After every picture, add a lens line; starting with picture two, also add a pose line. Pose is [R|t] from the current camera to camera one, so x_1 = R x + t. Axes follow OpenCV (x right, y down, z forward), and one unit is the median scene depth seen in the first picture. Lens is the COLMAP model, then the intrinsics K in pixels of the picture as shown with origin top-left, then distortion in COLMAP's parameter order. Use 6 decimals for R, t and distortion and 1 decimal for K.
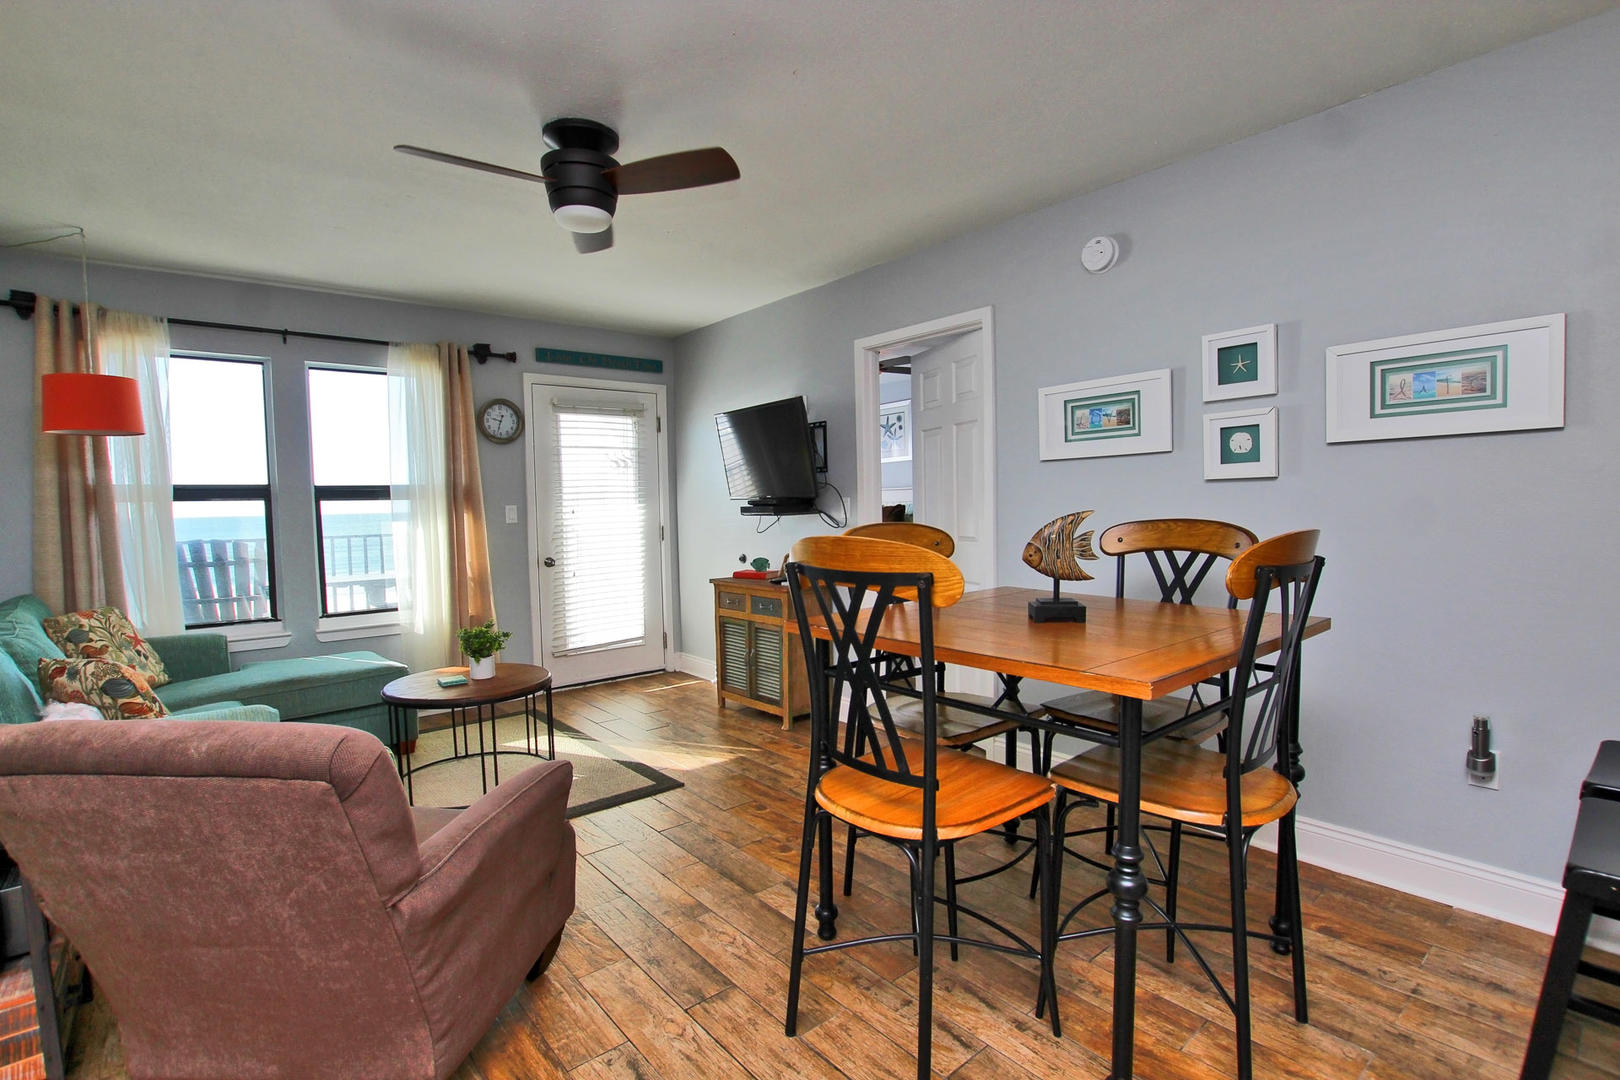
lens RADIAL K [[751.6, 0, 809.1], [0, 751.6, 544.5], [0, 0, 1]] dist [-0.036557, 0.006617]
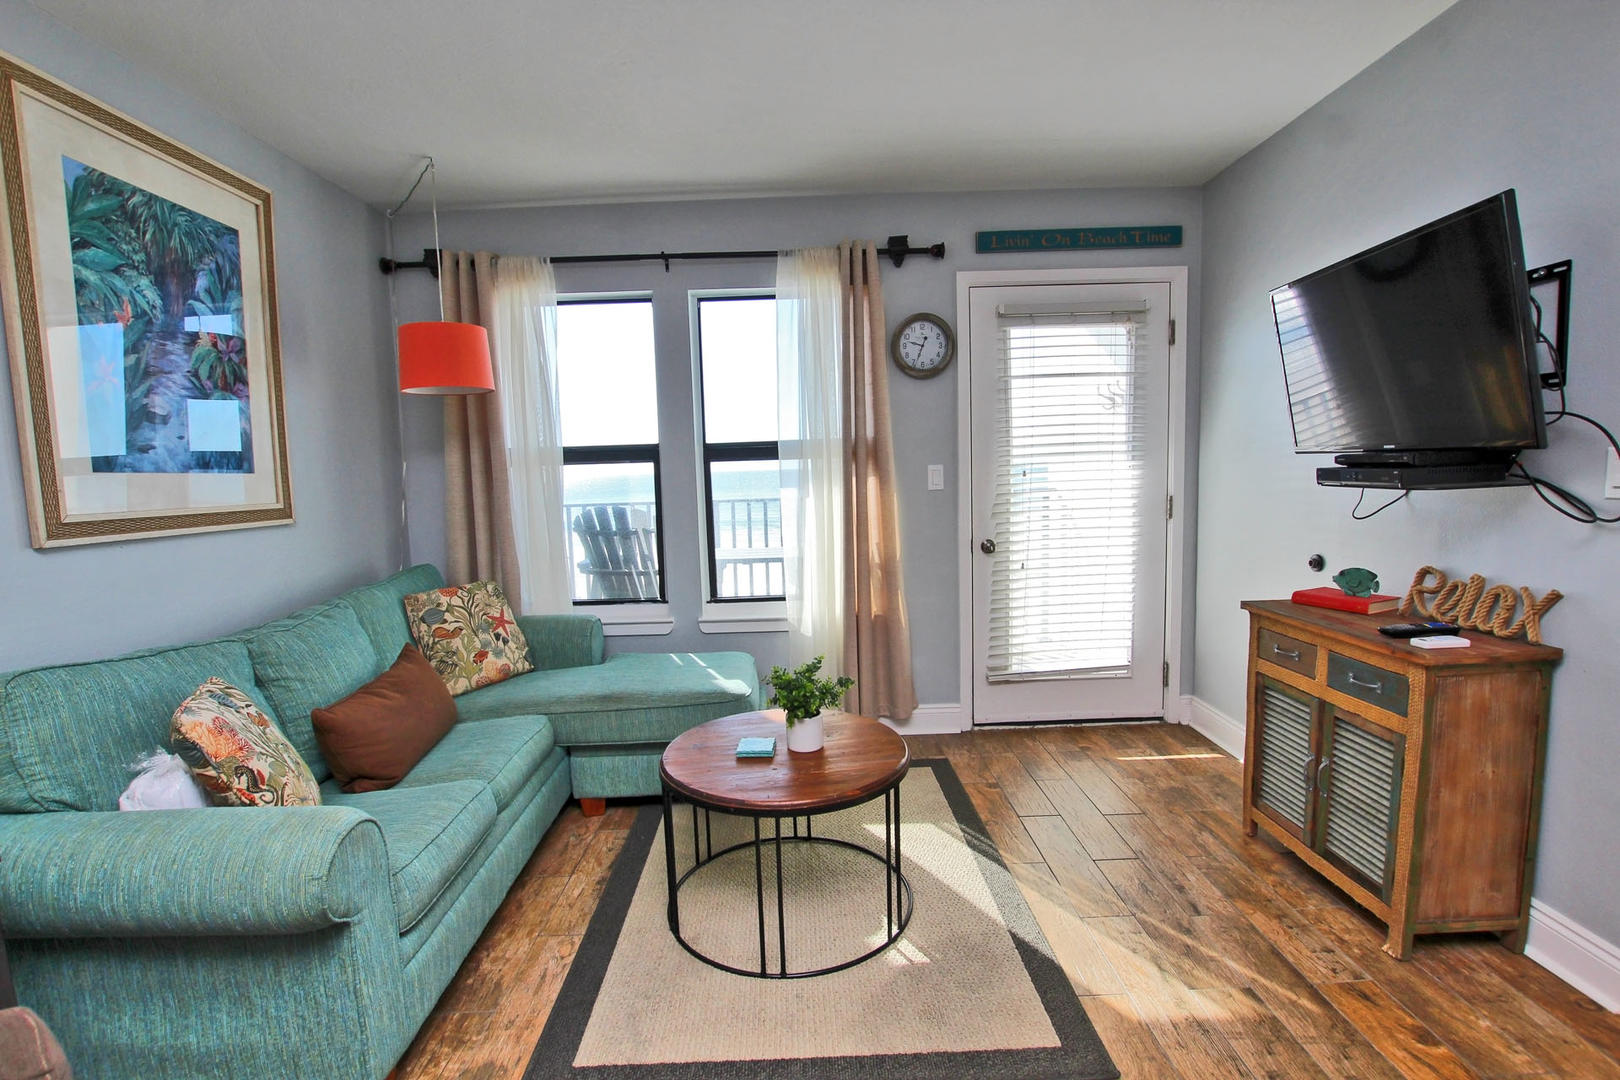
lens RADIAL K [[751.6, 0, 809.1], [0, 751.6, 544.5], [0, 0, 1]] dist [-0.036557, 0.006617]
pose [[0.766230, 0.061001, -0.639665, -0.033476], [-0.019870, 0.997257, 0.071300, -0.028557], [0.642260, -0.041923, 0.765340, 0.418239]]
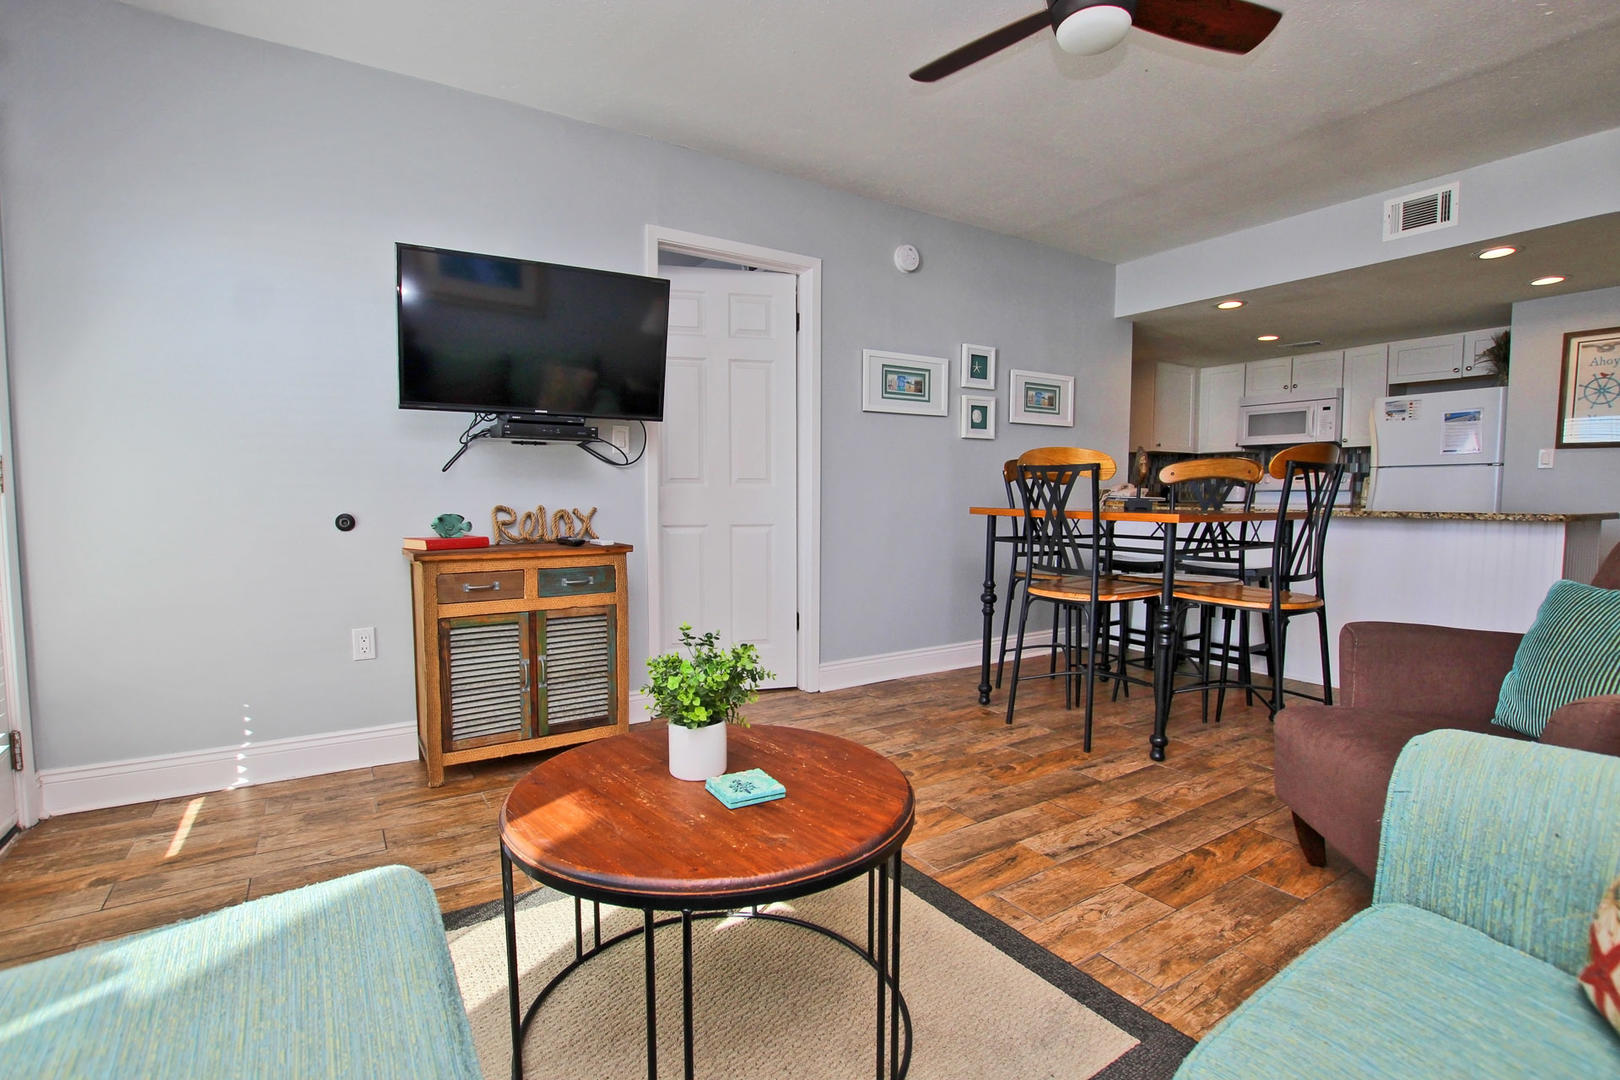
lens RADIAL K [[751.6, 0, 809.1], [0, 751.6, 544.5], [0, 0, 1]] dist [-0.036557, 0.006617]
pose [[0.127923, -0.046802, 0.990679, -0.654183], [0.048670, 0.997979, 0.040862, 0.033689], [-0.990589, 0.042990, 0.129943, 0.700271]]
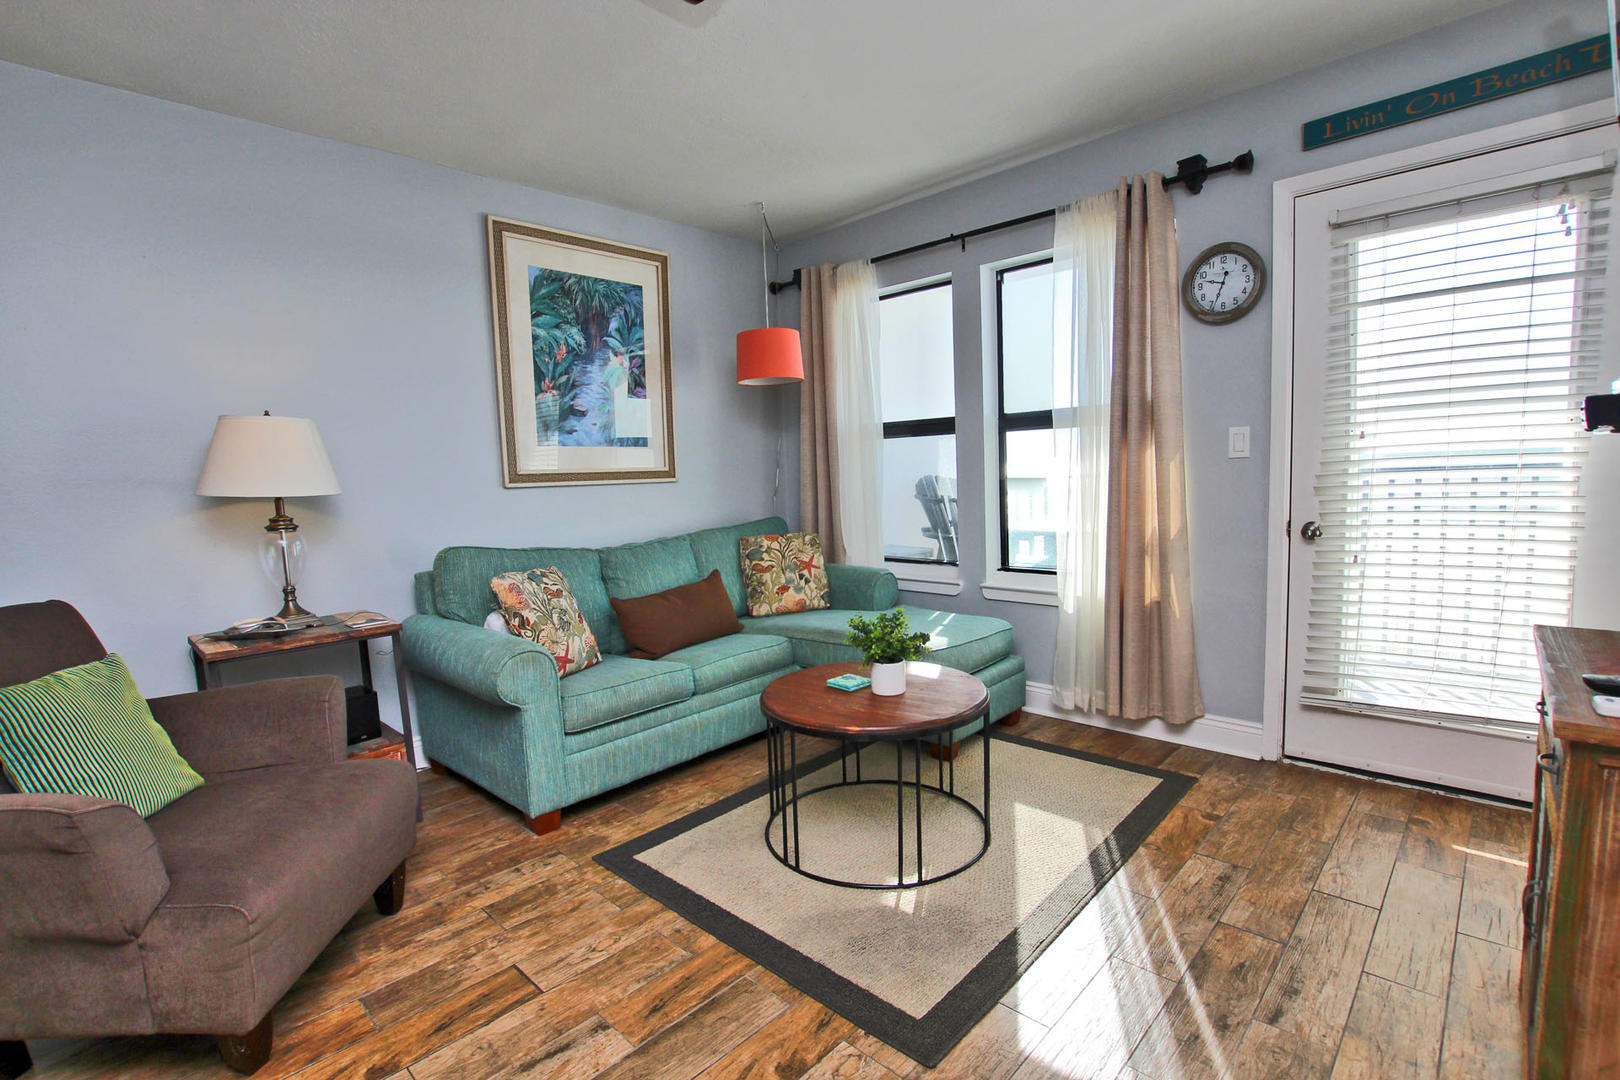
lens RADIAL K [[751.6, 0, 809.1], [0, 751.6, 544.5], [0, 0, 1]] dist [-0.036557, 0.006617]
pose [[0.101024, 0.111615, -0.988603, 0.165871], [-0.019385, 0.993719, 0.110212, -0.021154], [0.994695, 0.008030, 0.102553, 0.680580]]
